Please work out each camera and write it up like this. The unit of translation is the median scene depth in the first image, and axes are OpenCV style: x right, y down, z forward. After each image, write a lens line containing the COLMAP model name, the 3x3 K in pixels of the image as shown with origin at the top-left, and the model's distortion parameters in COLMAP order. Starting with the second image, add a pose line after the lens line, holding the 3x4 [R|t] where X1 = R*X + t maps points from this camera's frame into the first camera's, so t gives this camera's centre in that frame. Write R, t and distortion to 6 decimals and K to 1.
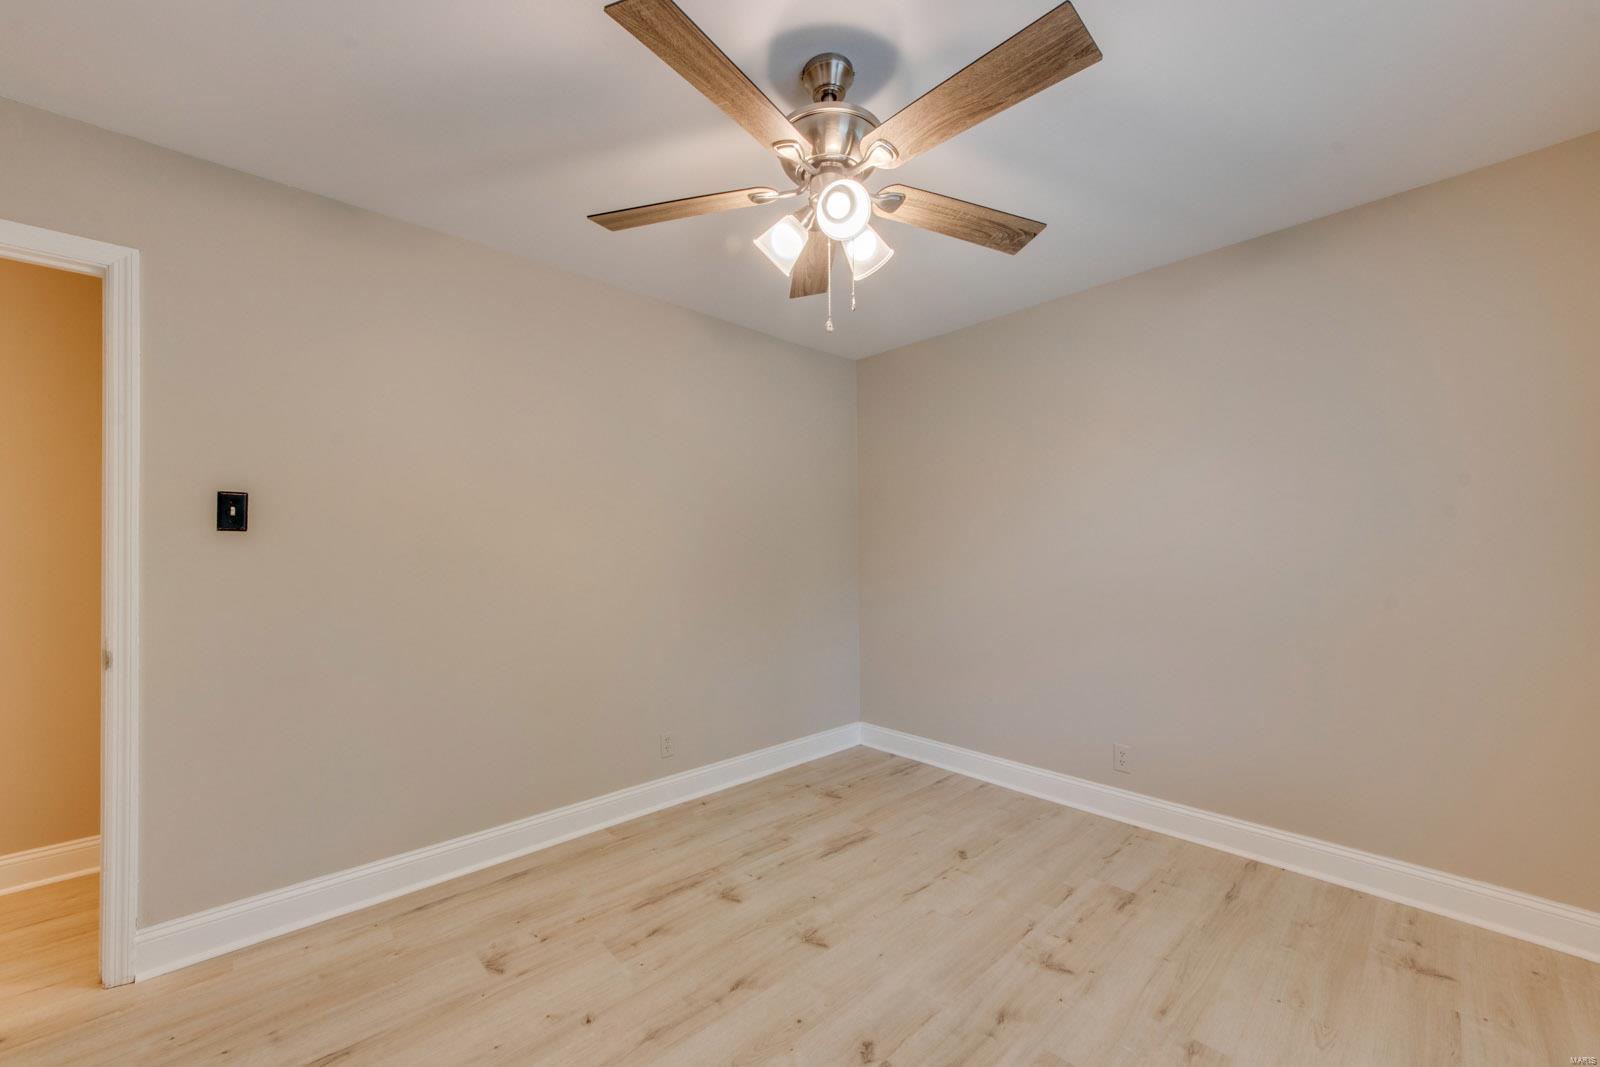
lens RADIAL K [[611.7, 0, 801.4], [0, 611.7, 547.1], [0, 0, 1]] dist [-0.002599, -0.000437]
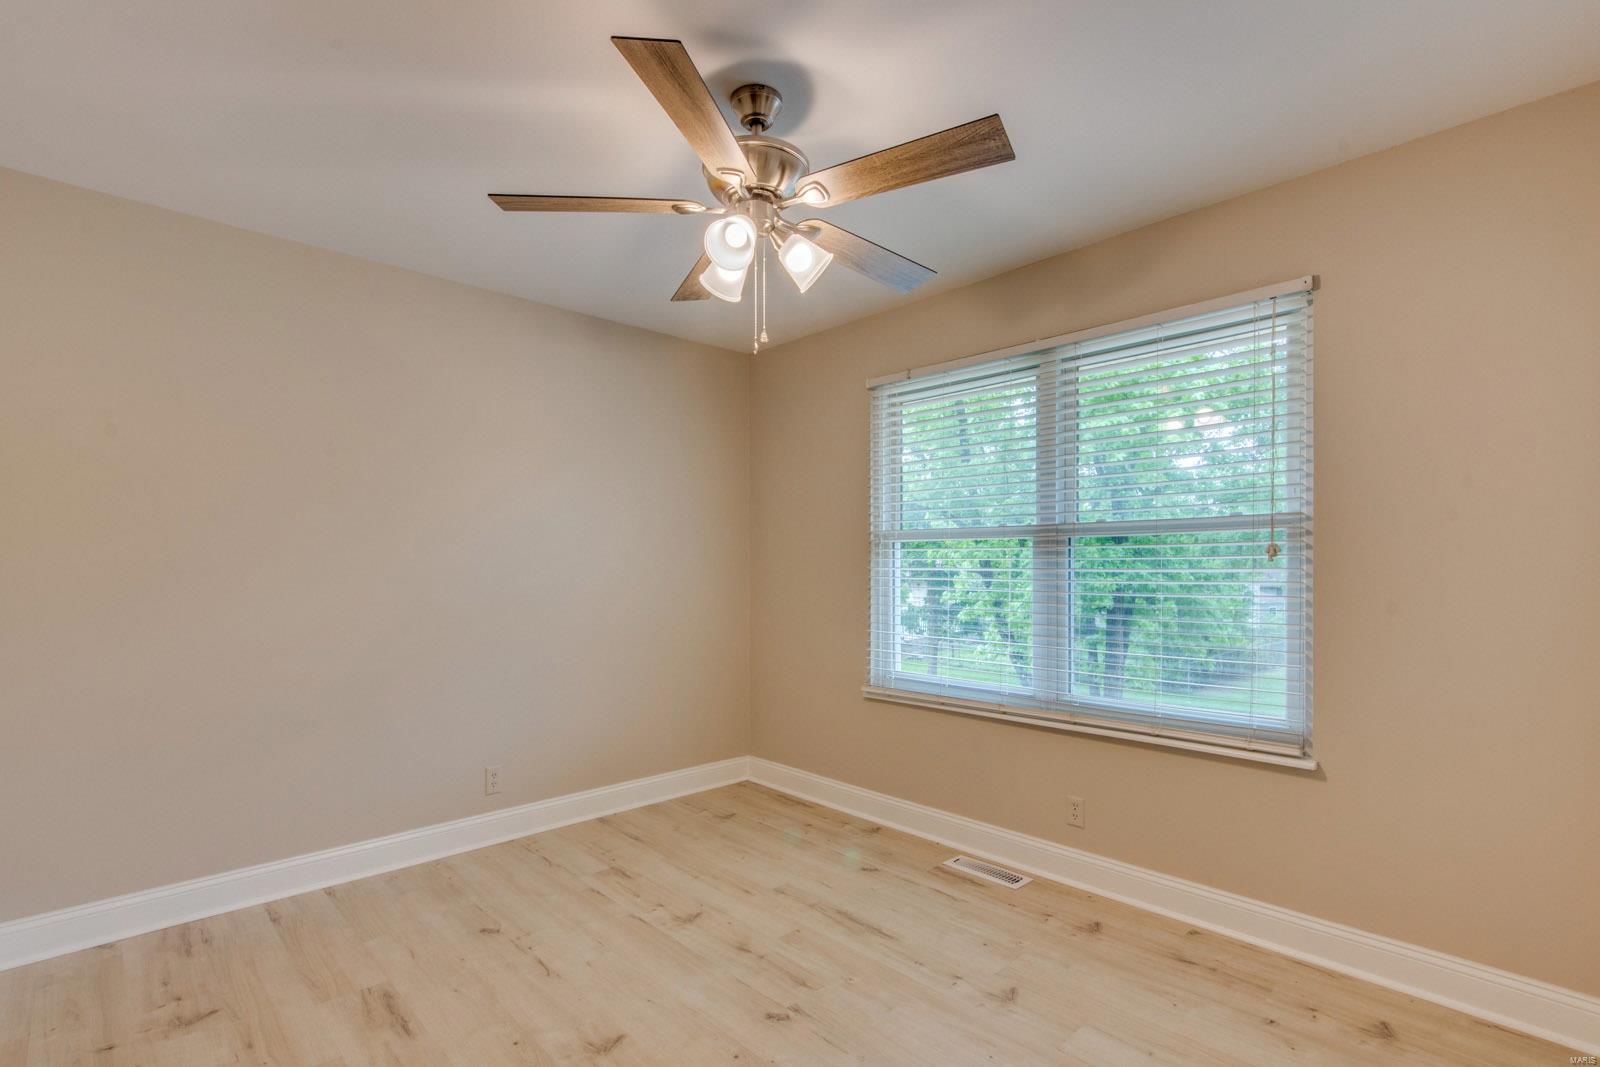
lens RADIAL K [[729.9, 0, 782.4], [0, 729.9, 573.8], [0, 0, 1]] dist [-0.001098, 0.001104]
pose [[0.015874, 0.001528, 0.999873, -0.829331], [-0.005386, 0.999984, -0.001443, 0.013650], [-0.999859, -0.005362, 0.015882, 0.661089]]
